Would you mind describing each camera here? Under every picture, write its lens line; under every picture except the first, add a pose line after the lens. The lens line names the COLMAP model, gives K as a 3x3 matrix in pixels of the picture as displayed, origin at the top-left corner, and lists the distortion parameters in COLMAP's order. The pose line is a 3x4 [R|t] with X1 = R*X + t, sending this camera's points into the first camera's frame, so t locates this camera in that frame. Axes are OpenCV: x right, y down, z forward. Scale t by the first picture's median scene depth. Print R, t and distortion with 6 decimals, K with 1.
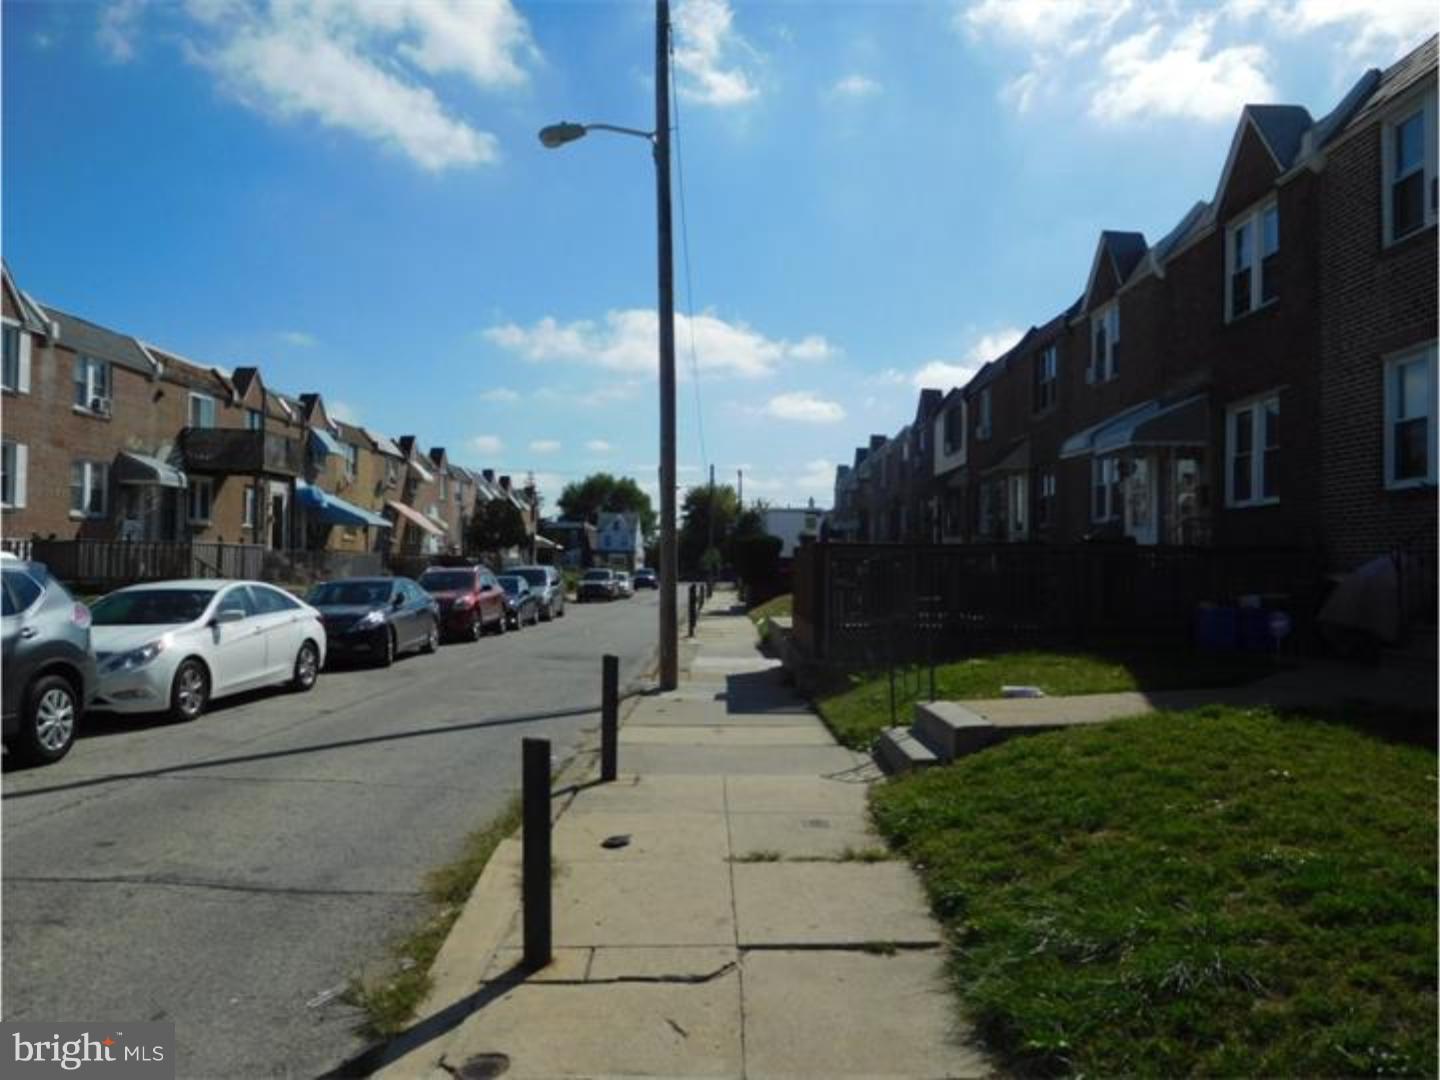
lens RADIAL K [[1072.6, 0, 720.0], [0, 1072.6, 540.0], [0, 0, 1]] dist [-0.014465, 0.004293]
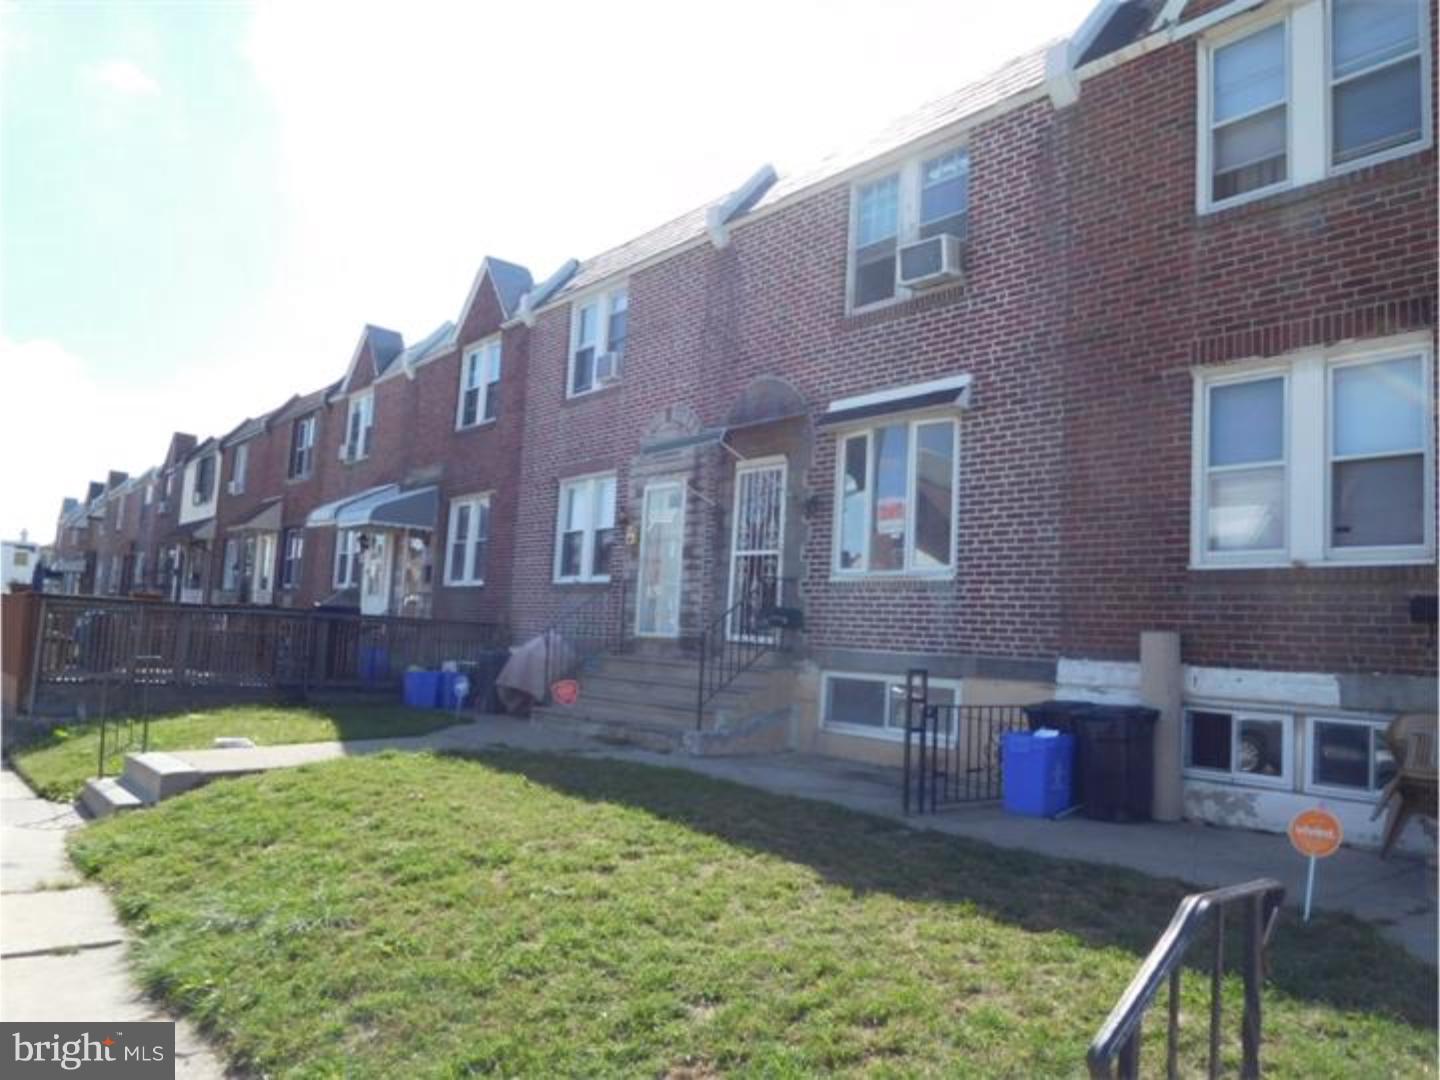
lens RADIAL K [[1072.6, 0, 720.0], [0, 1072.6, 540.0], [0, 0, 1]] dist [-0.014465, 0.004293]
pose [[0.783232, 0.098717, 0.613842, -0.020787], [-0.065348, 0.994917, -0.076621, -0.013098], [-0.618285, 0.019899, 0.785702, -0.153530]]
